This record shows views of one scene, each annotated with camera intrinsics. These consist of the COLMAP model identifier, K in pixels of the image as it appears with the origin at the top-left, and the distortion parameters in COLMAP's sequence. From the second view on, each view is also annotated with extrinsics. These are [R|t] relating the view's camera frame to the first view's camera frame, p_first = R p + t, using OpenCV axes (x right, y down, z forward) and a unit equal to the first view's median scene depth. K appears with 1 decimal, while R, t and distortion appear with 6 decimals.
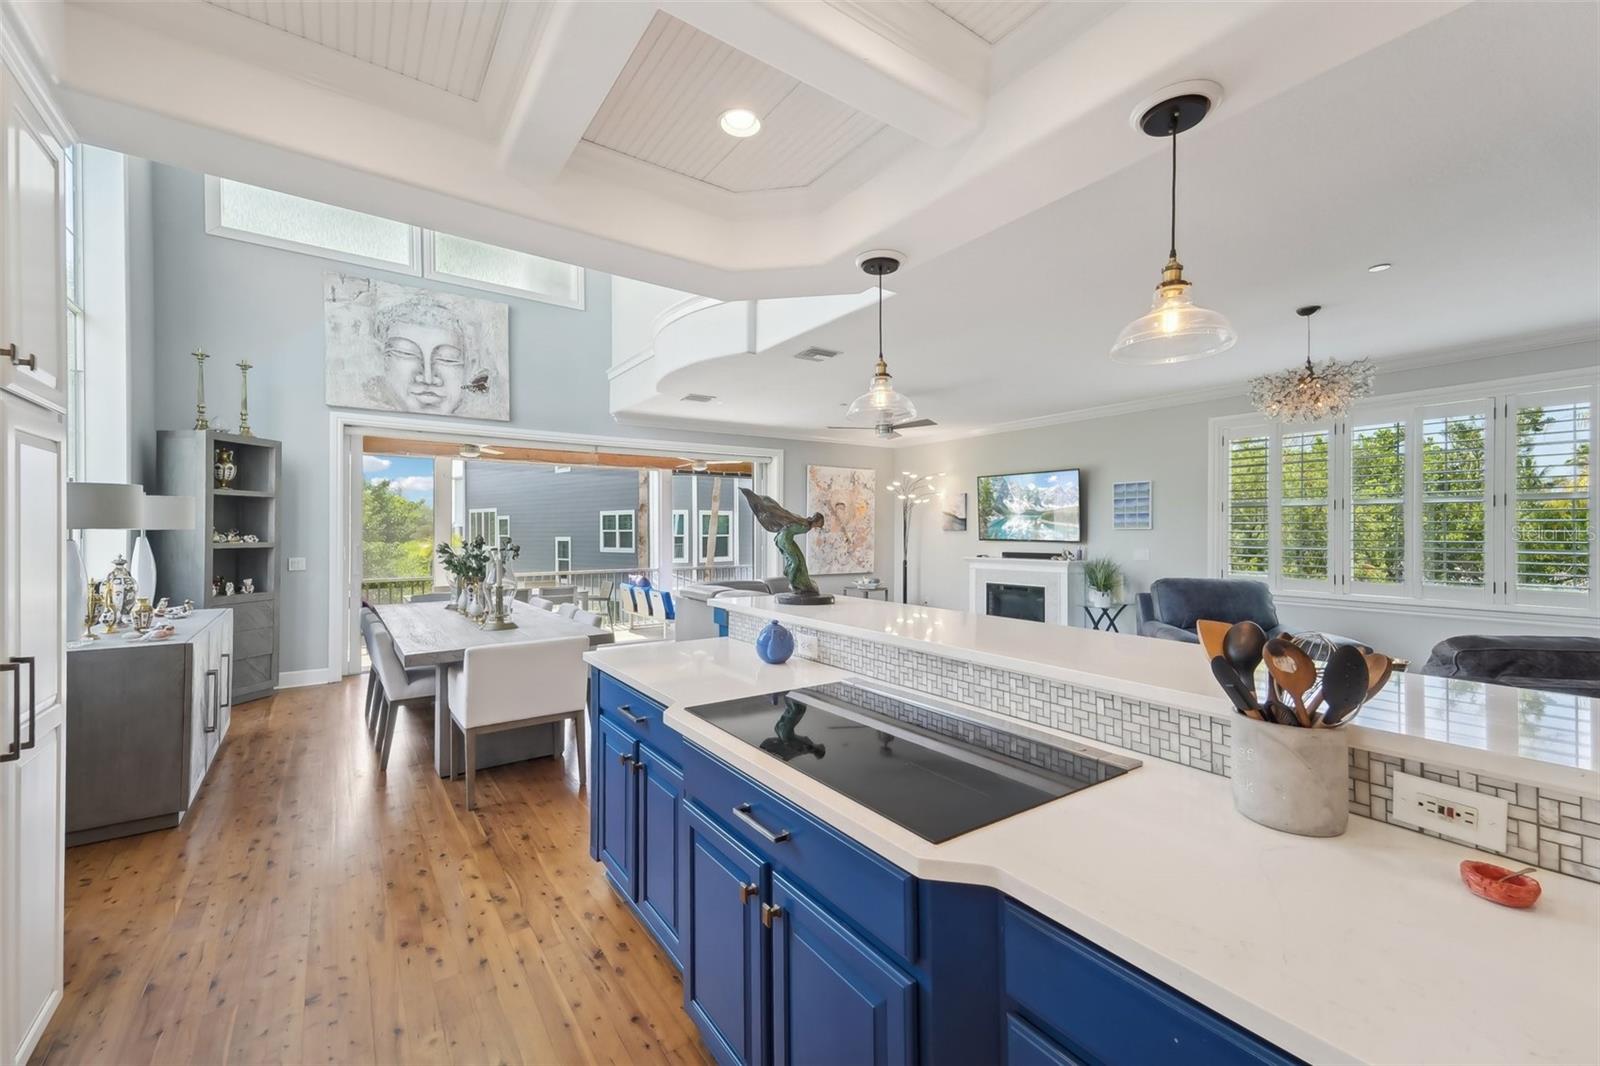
lens RADIAL K [[659.3, 0, 799.7], [0, 659.3, 528.1], [0, 0, 1]] dist [0.027032, -0.001191]
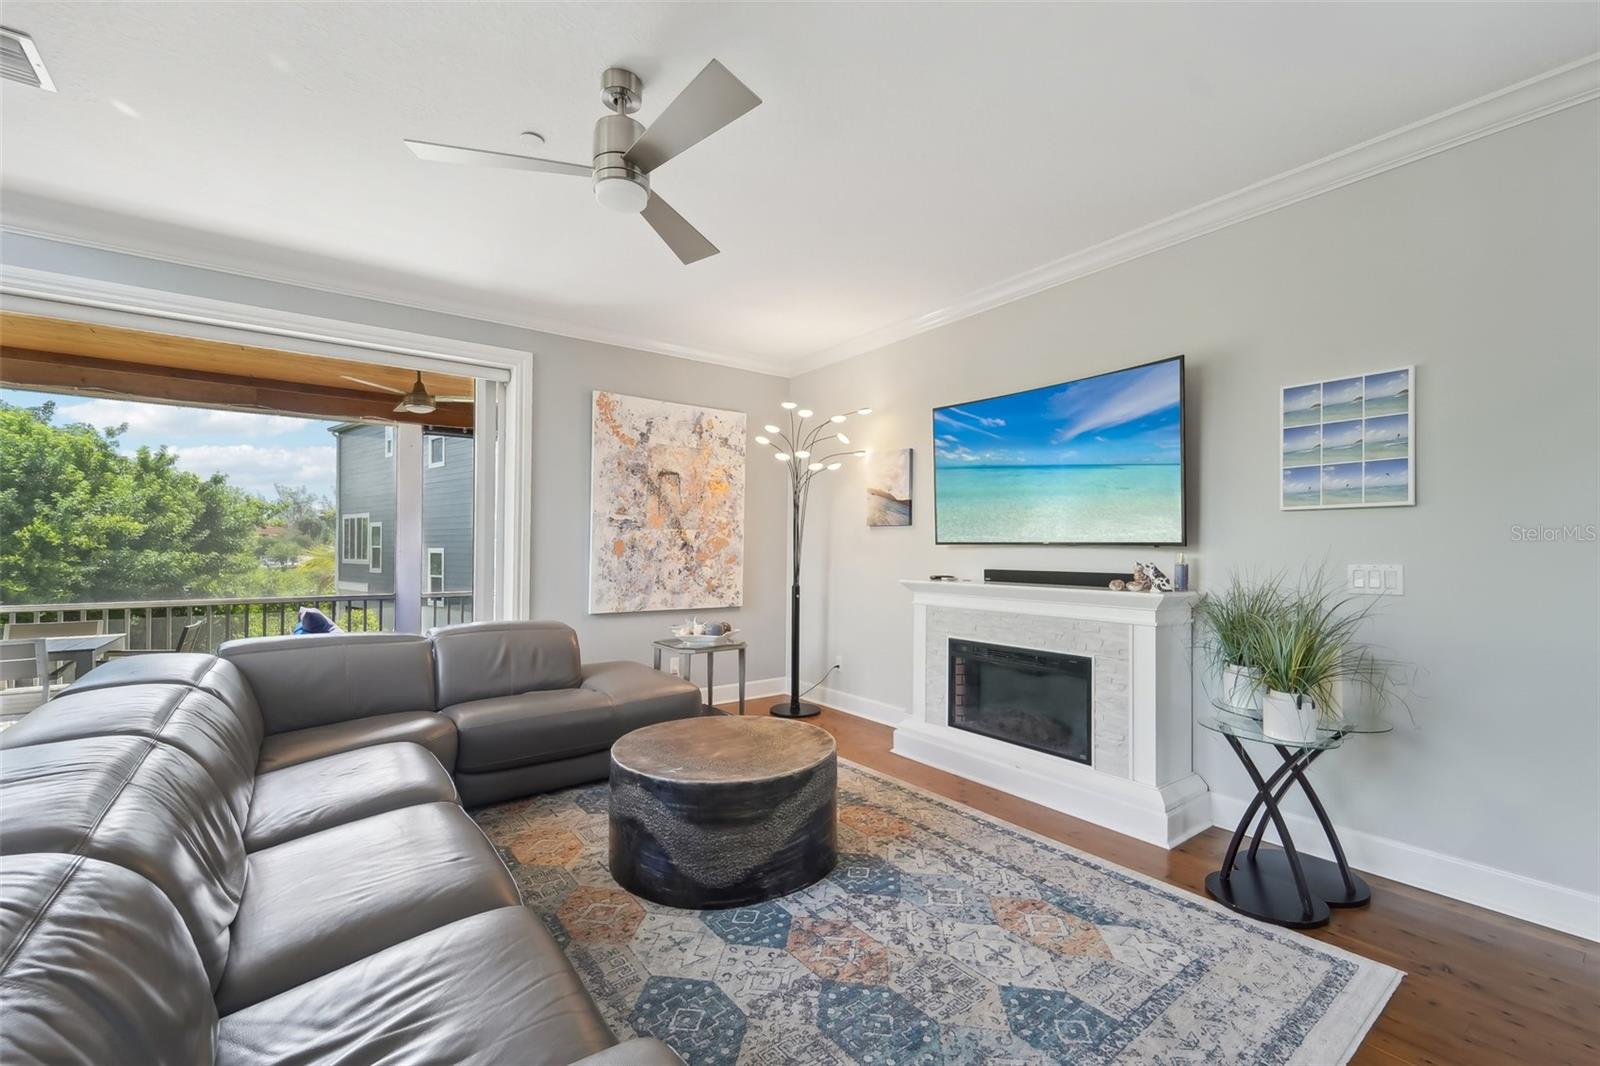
lens RADIAL K [[659.3, 0, 803.9], [0, 659.3, 539.8], [0, 0, 1]] dist [0.027032, -0.001191]
pose [[0.999387, 0.006467, 0.034401, 0.244809], [-0.006213, 0.999953, -0.007502, 0.029617], [-0.034447, 0.007284, 0.999380, 0.808556]]
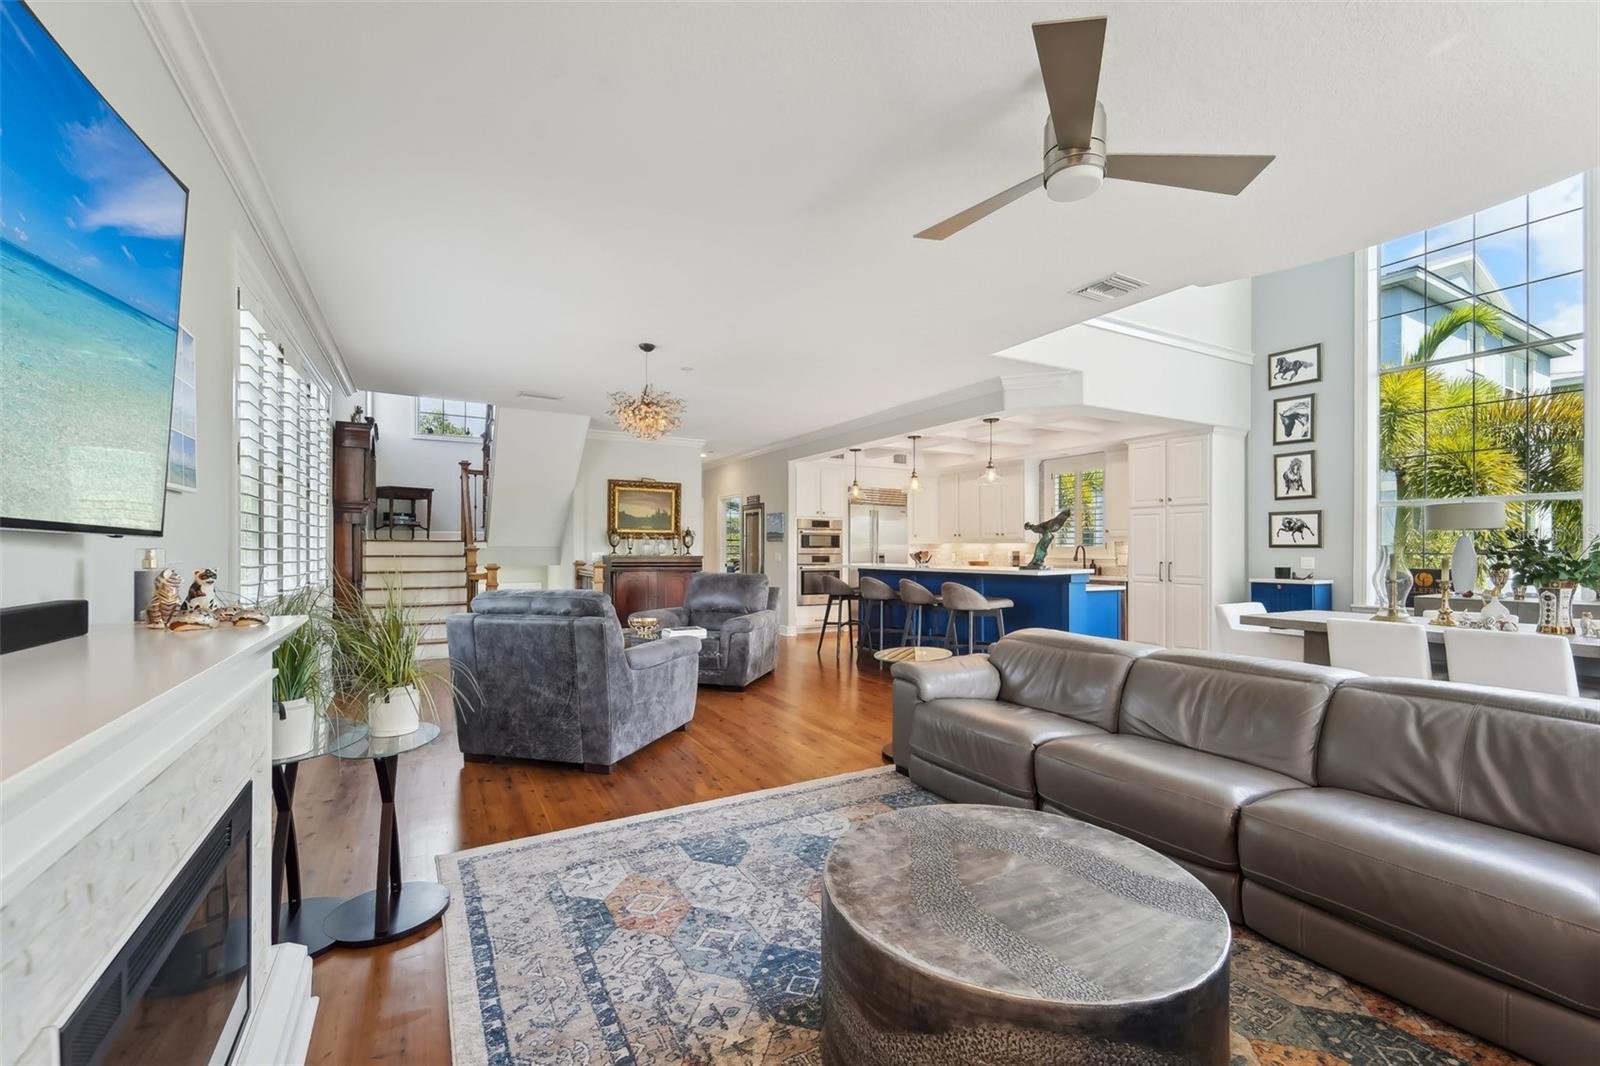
lens RADIAL K [[659.3, 0, 796.6], [0, 659.3, 542.4], [0, 0, 1]] dist [0.027032, -0.001191]
pose [[-0.994598, -0.002264, 0.103780, 0.283333], [-0.003442, 0.999932, -0.011178, 0.034820], [-0.103748, -0.011475, -0.994537, 2.143980]]
